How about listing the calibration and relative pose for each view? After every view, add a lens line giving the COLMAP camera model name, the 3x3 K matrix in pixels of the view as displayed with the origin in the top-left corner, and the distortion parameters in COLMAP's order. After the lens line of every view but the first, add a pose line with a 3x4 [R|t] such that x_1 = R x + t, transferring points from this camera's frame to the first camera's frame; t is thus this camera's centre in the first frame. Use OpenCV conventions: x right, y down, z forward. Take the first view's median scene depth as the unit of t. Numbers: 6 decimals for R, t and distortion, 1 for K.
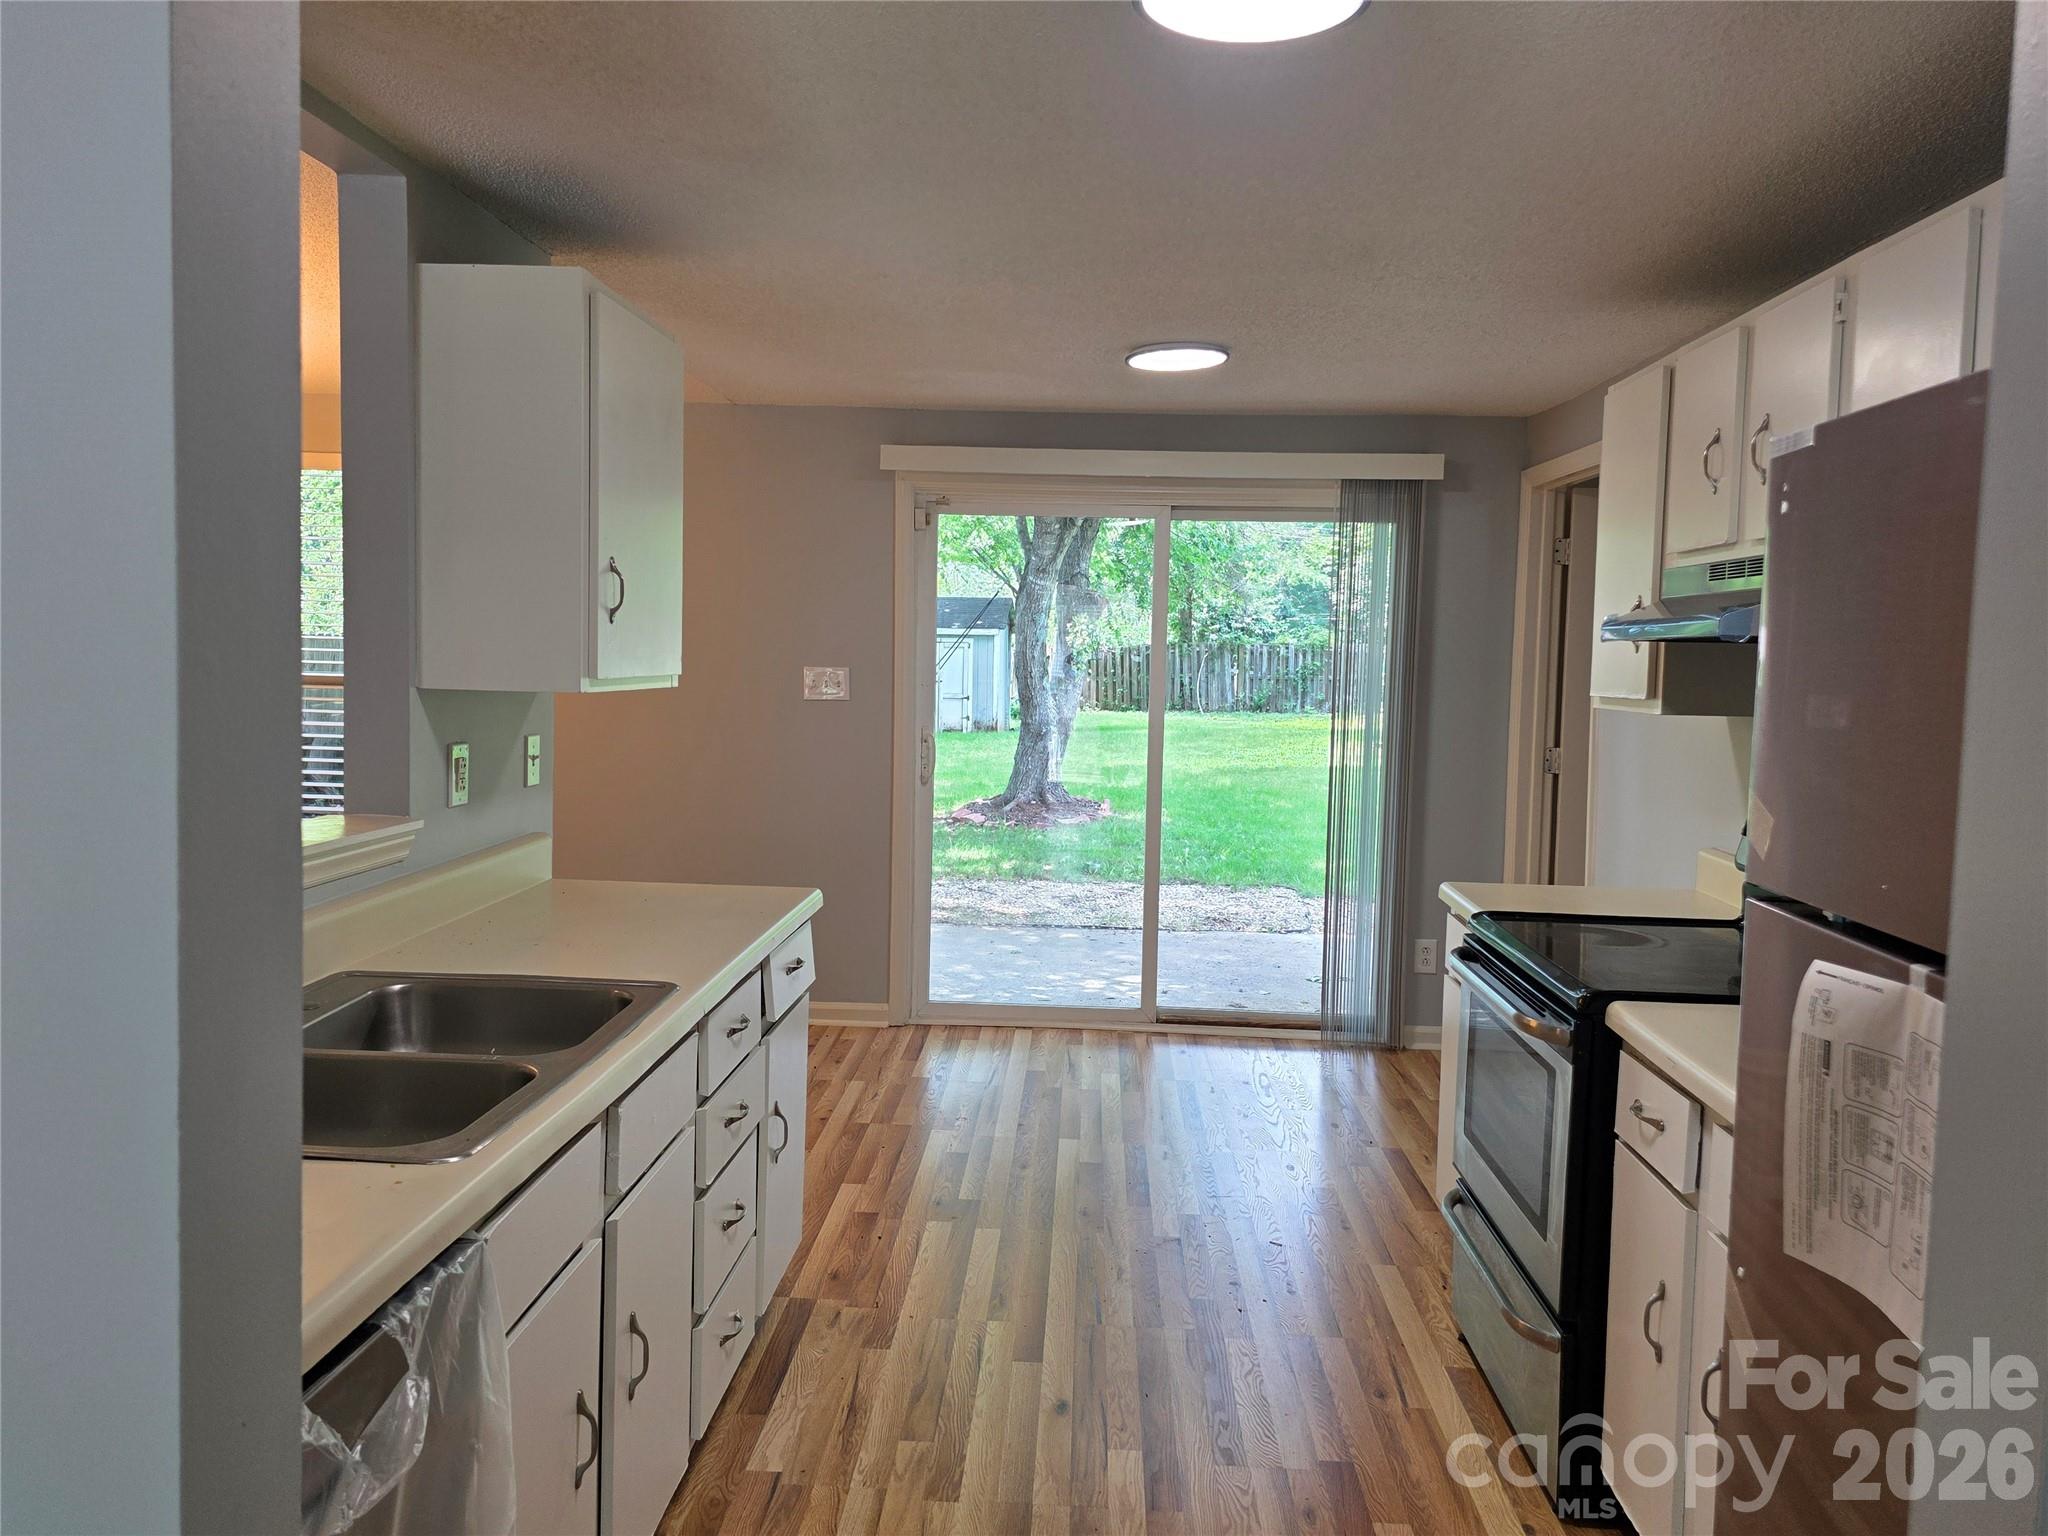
lens RADIAL K [[1505.8, 0, 1006.7], [0, 1505.8, 751.9], [0, 0, 1]] dist [0.098560, -0.113668]
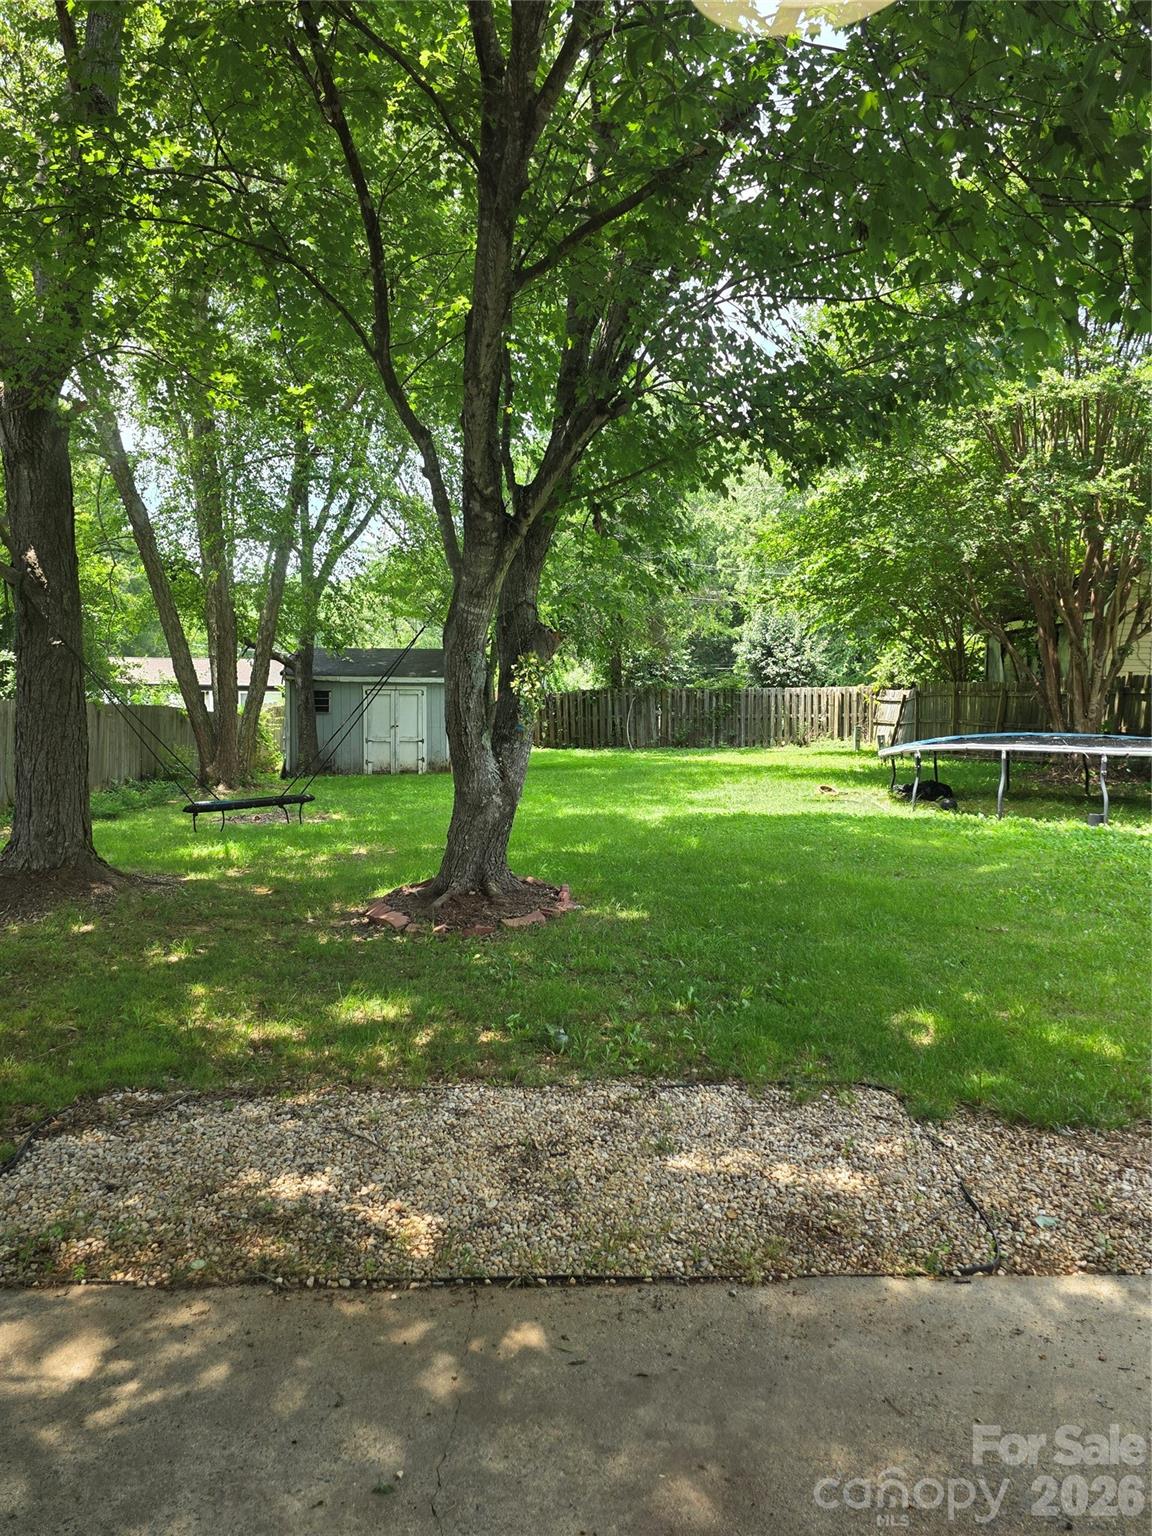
lens RADIAL K [[1129.4, 0, 586.6], [0, 1129.4, 768.1], [0, 0, 1]] dist [0.098560, -0.113668]
pose [[0.994545, -0.019559, 0.102455, 0.017021], [0.019845, 0.999801, -0.001780, -0.028012], [-0.102399, 0.003804, 0.994736, 0.389388]]
